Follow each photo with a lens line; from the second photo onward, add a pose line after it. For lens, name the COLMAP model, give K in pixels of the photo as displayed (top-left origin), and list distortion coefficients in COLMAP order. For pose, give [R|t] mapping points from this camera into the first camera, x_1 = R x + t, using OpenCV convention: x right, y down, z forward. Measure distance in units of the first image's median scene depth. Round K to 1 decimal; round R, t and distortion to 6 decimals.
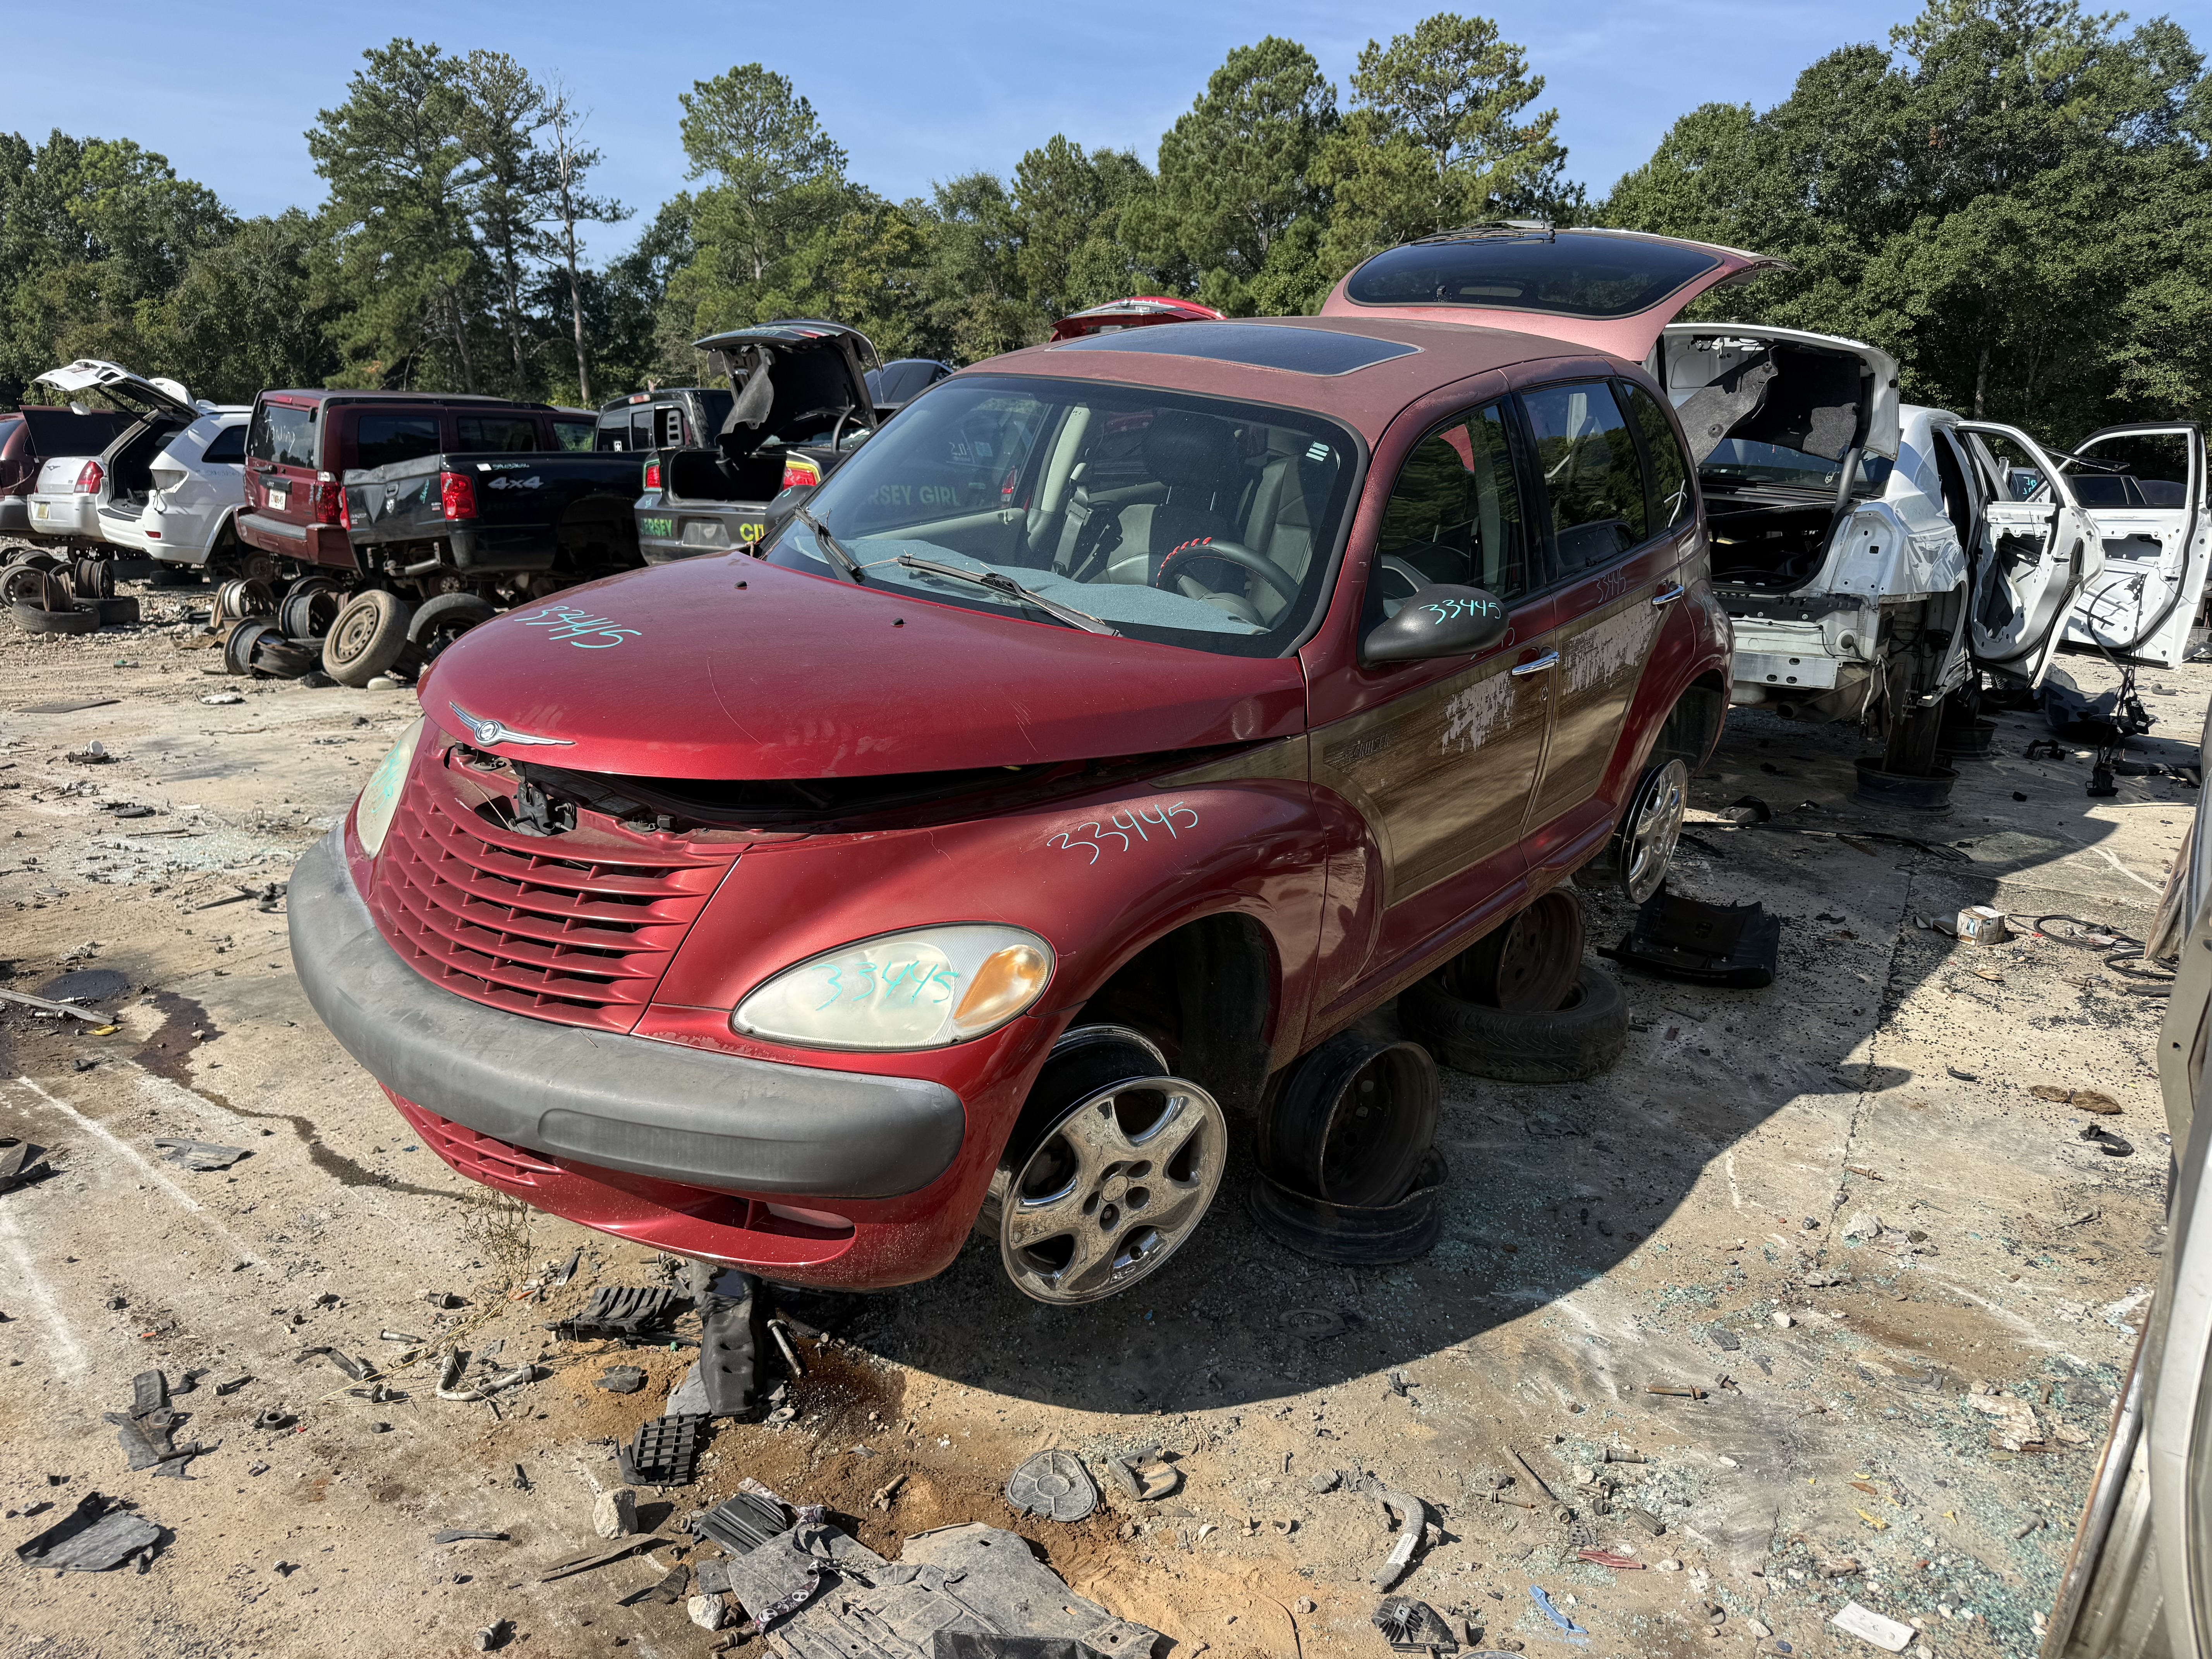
lens RADIAL K [[1527.1, 0, 1116.7], [0, 1527.1, 839.3], [0, 0, 1]] dist [0.000048, -0.009006]
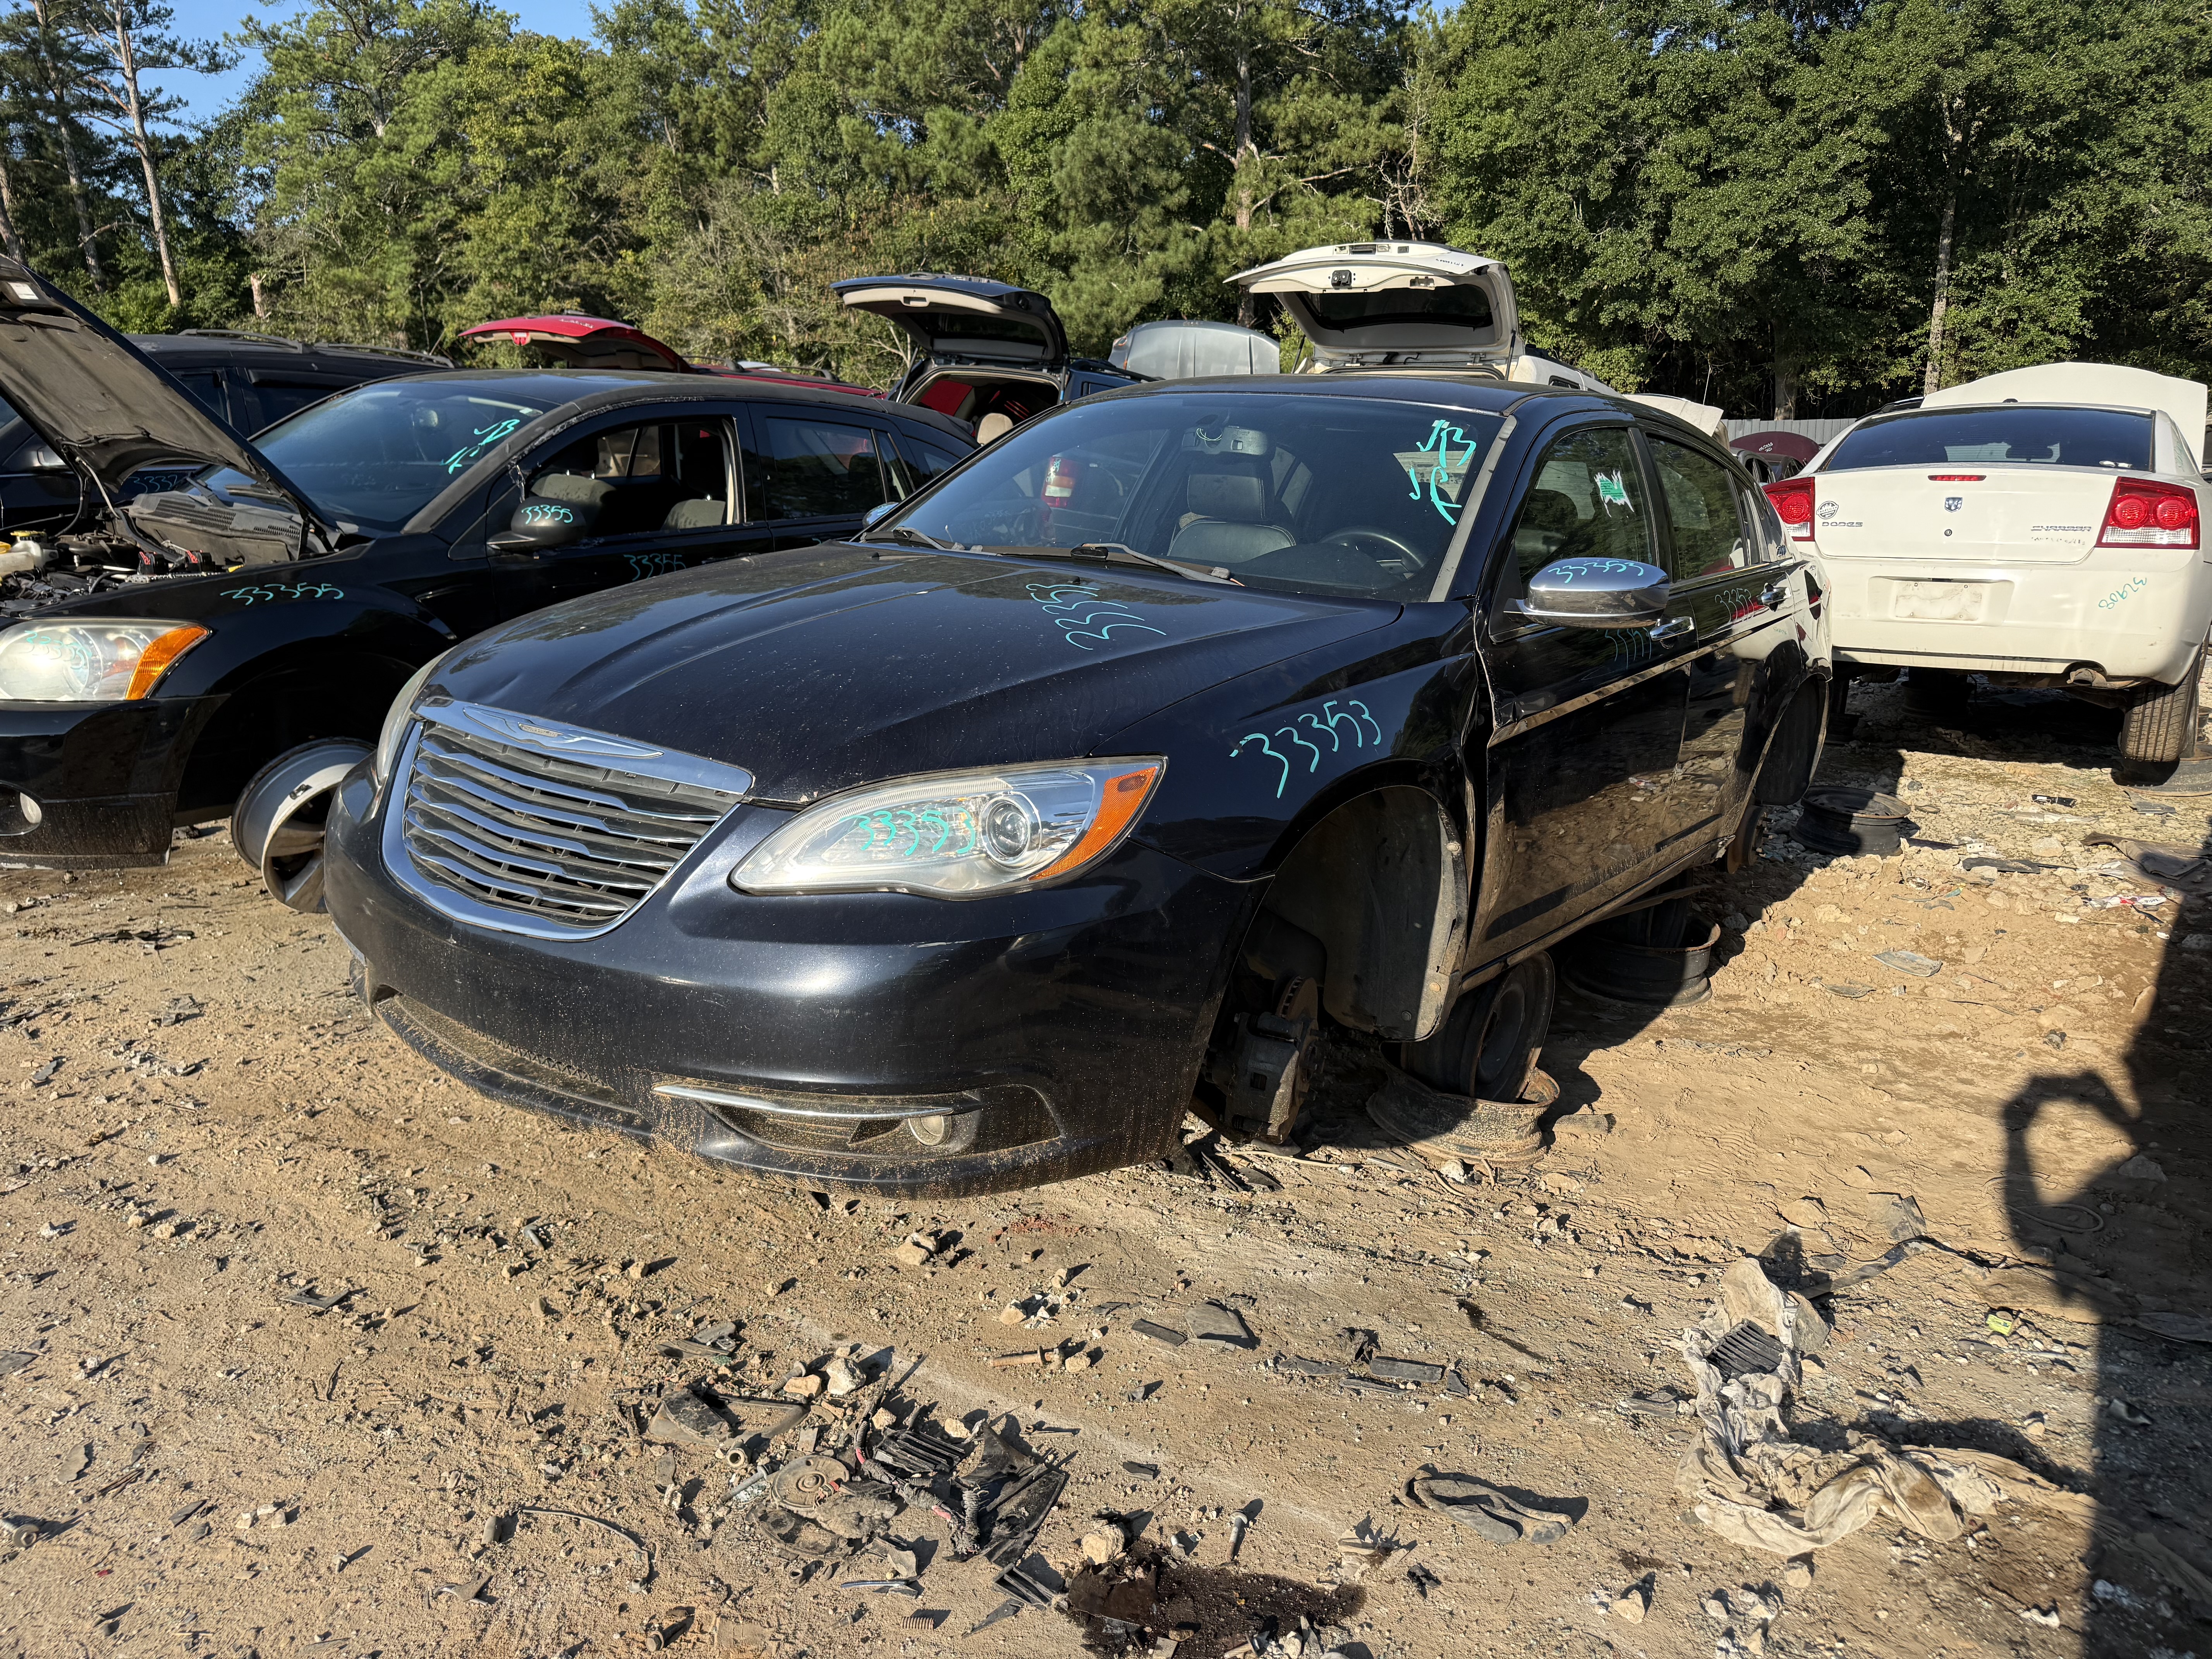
lens RADIAL K [[1527.1, 0, 1114.3], [0, 1527.1, 838.8], [0, 0, 1]] dist [0.000048, -0.009006]
pose [[0.998582, -0.030629, 0.043549, 0.093919], [0.028303, 0.998190, 0.053069, -0.047107], [-0.045096, -0.051761, 0.997641, 0.207148]]
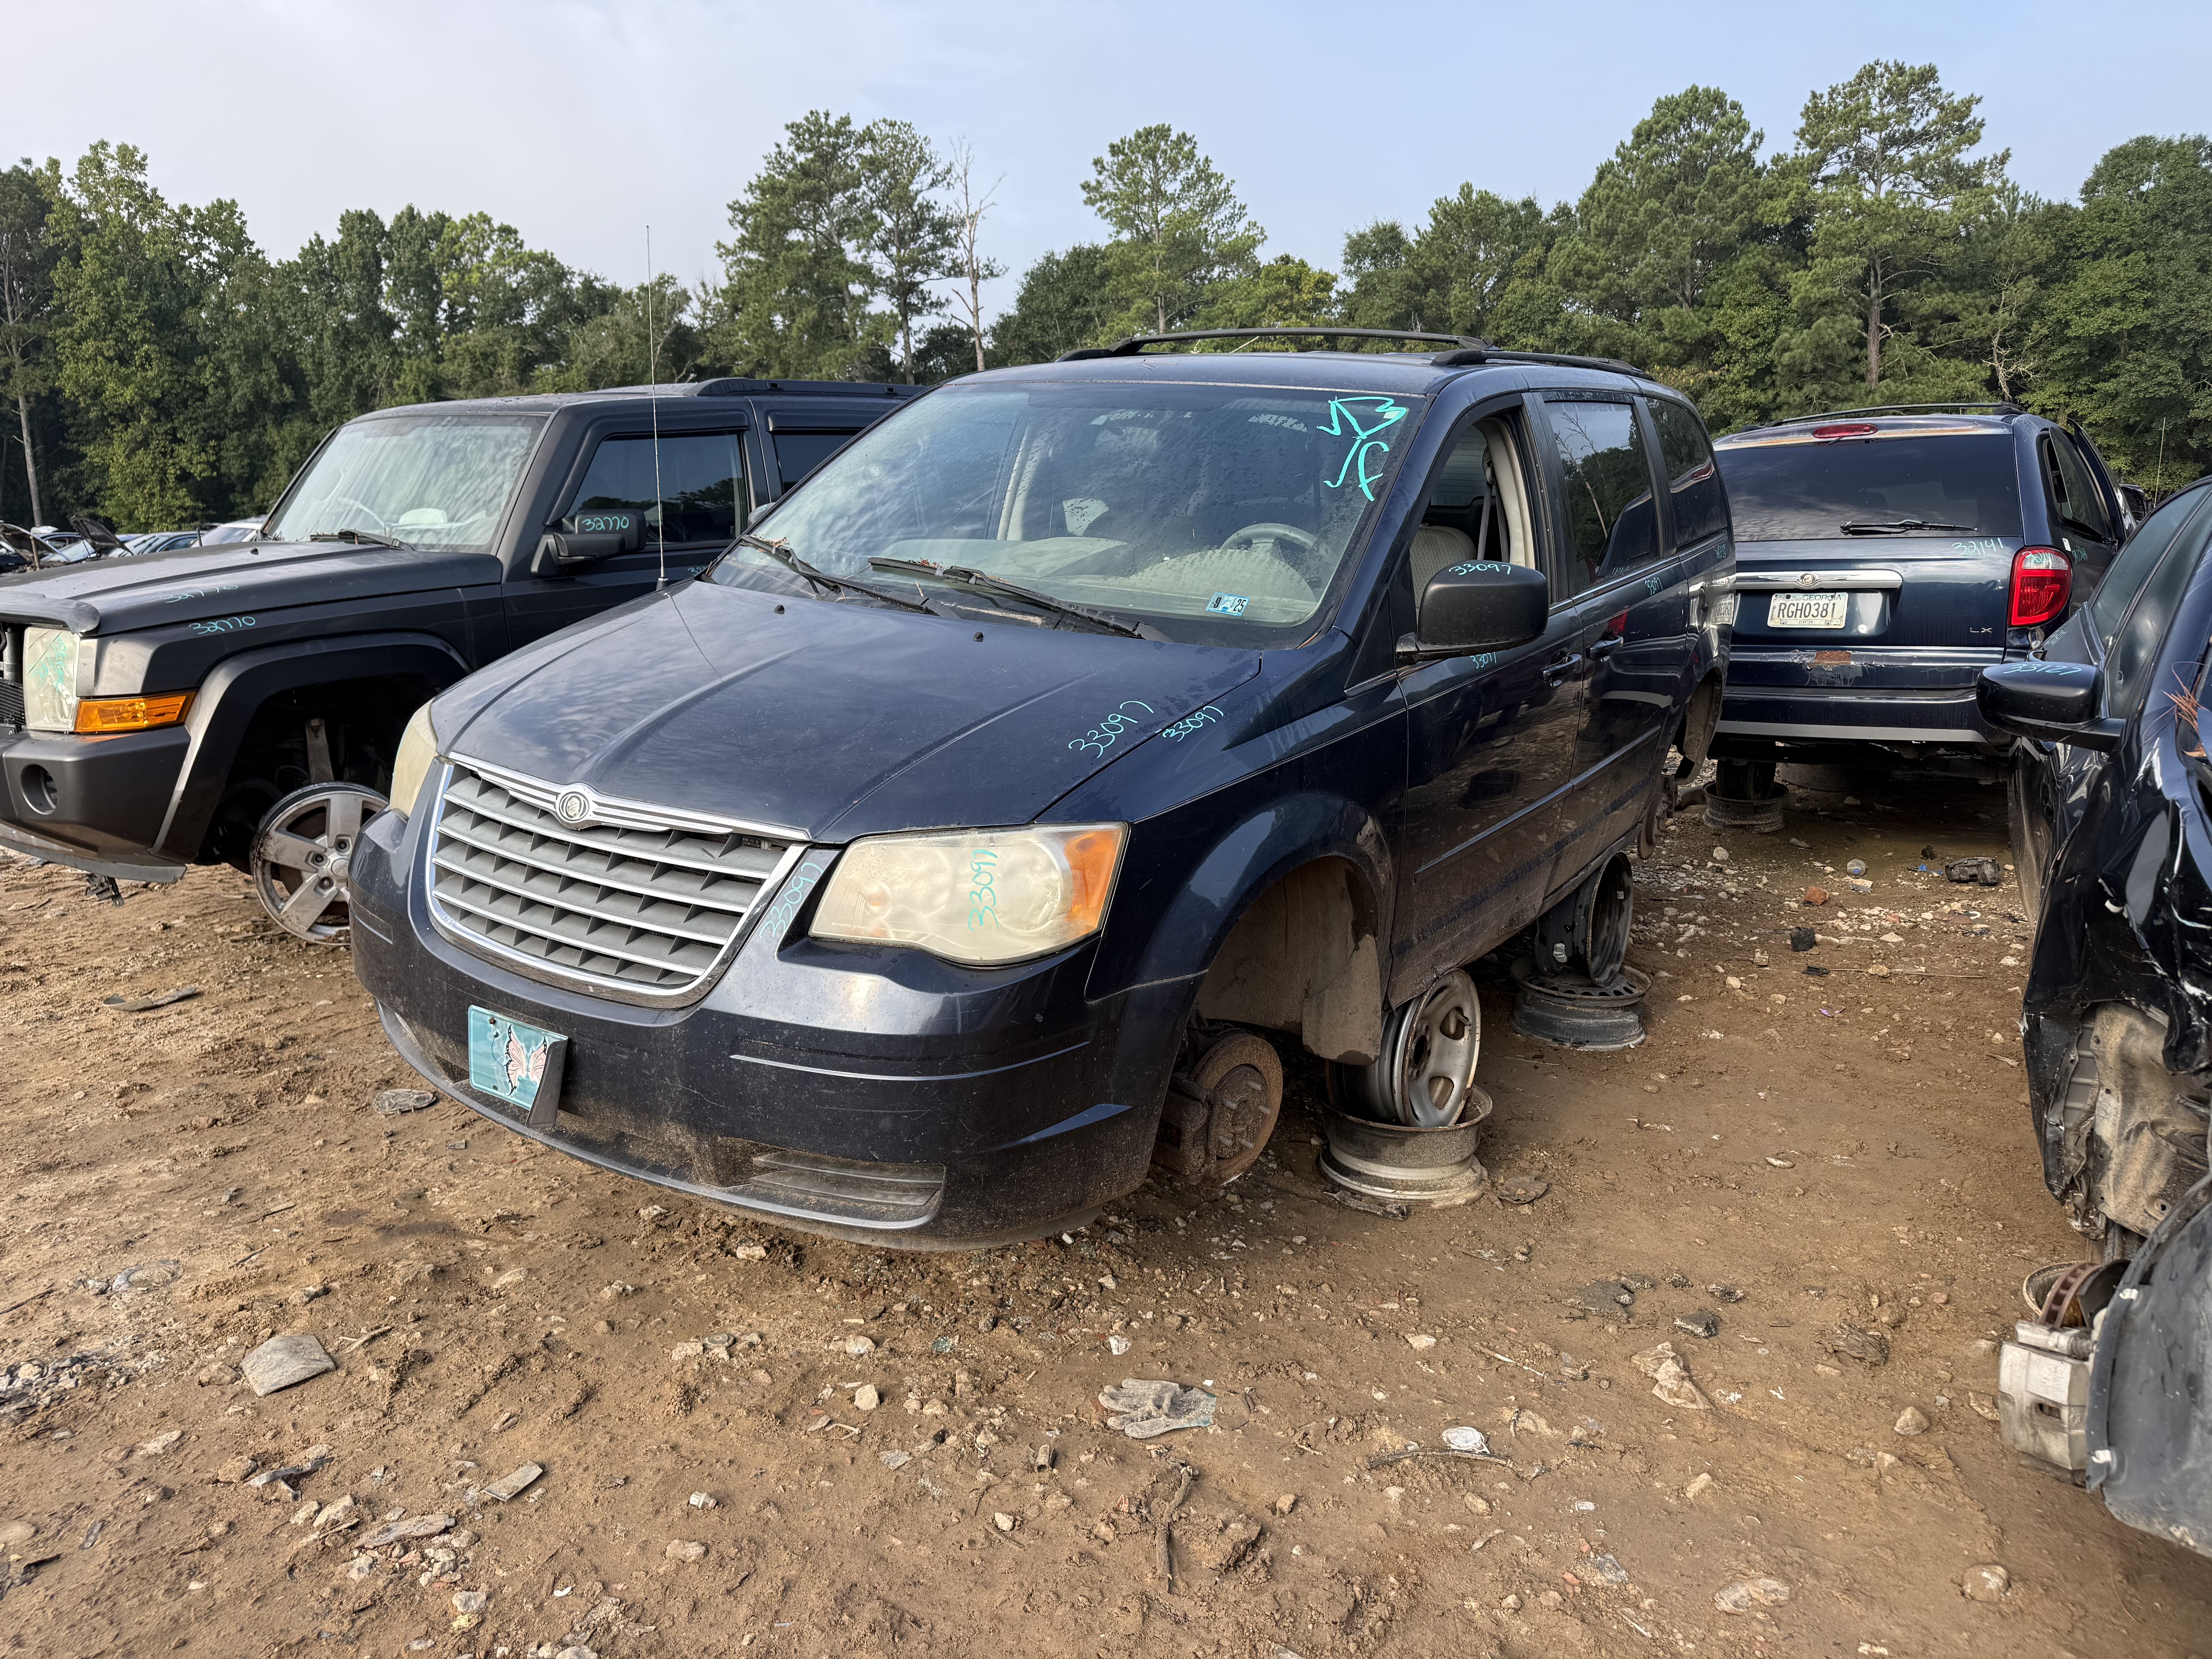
lens RADIAL K [[1527.1, 0, 1101.5], [0, 1527.1, 827.3], [0, 0, 1]] dist [0.000048, -0.009006]
pose [[0.998745, -0.043592, 0.024649, -0.329430], [0.044180, 0.998740, -0.023821, -0.004342], [-0.023579, 0.024880, 0.999412, -0.032567]]
